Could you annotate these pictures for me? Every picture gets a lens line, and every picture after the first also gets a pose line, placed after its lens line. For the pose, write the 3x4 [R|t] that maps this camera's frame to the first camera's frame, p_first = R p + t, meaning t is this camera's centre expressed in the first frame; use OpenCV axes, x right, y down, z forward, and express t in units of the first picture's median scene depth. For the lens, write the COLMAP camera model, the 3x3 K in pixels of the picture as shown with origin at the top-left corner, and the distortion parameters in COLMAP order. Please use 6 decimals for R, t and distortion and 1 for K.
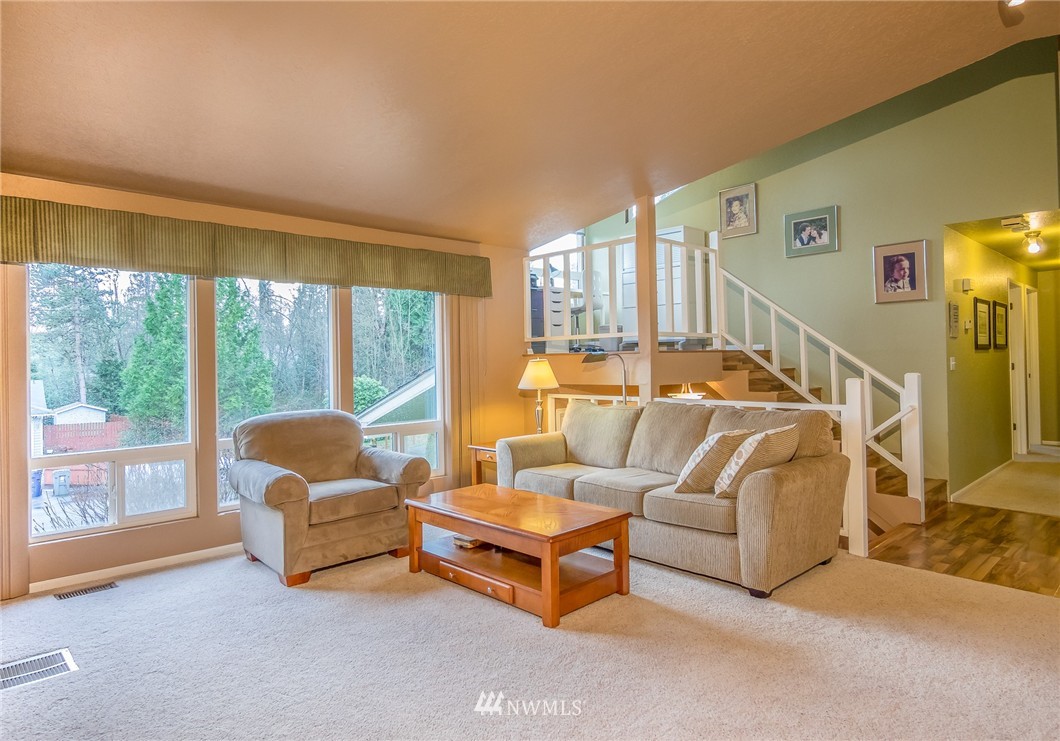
lens RADIAL K [[629.3, 0, 529.7], [0, 629.3, 355.9], [0, 0, 1]] dist [0.000202, -0.000059]
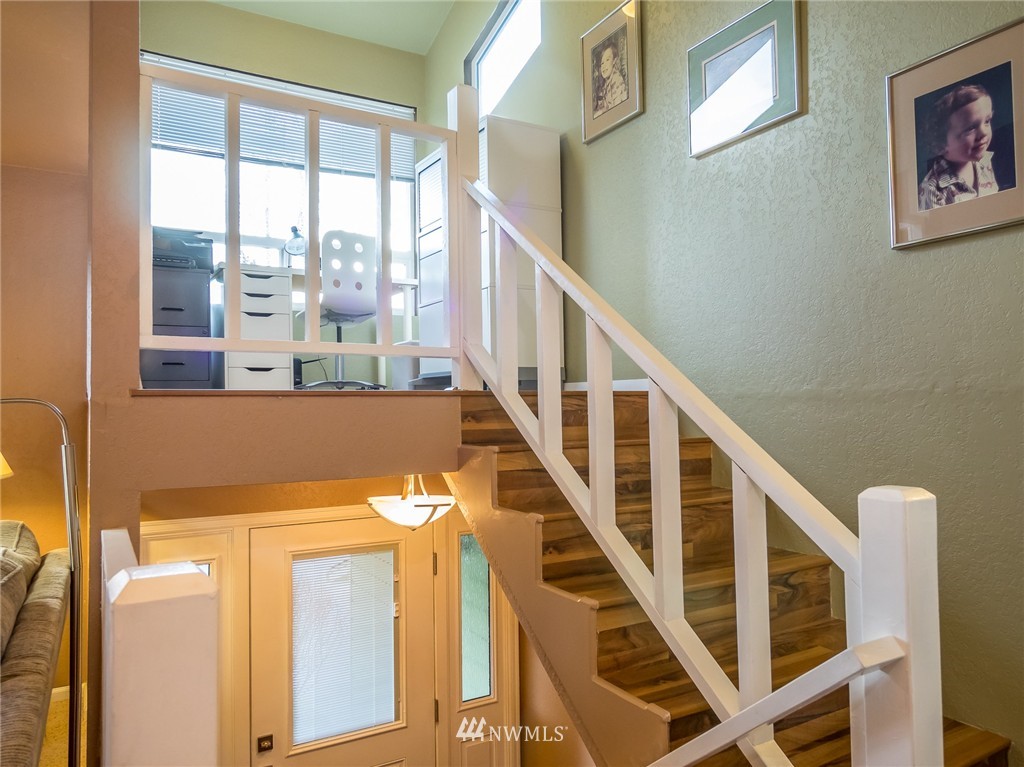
lens RADIAL K [[715.6, 0, 512.0], [0, 715.6, 383.5], [0, 0, 1]] dist [0.001826, 0.002130]
pose [[0.971300, -0.001917, -0.237849, 0.455207], [-0.003308, 0.999762, -0.021568, -0.004781], [0.237834, 0.021736, 0.971063, 0.607575]]
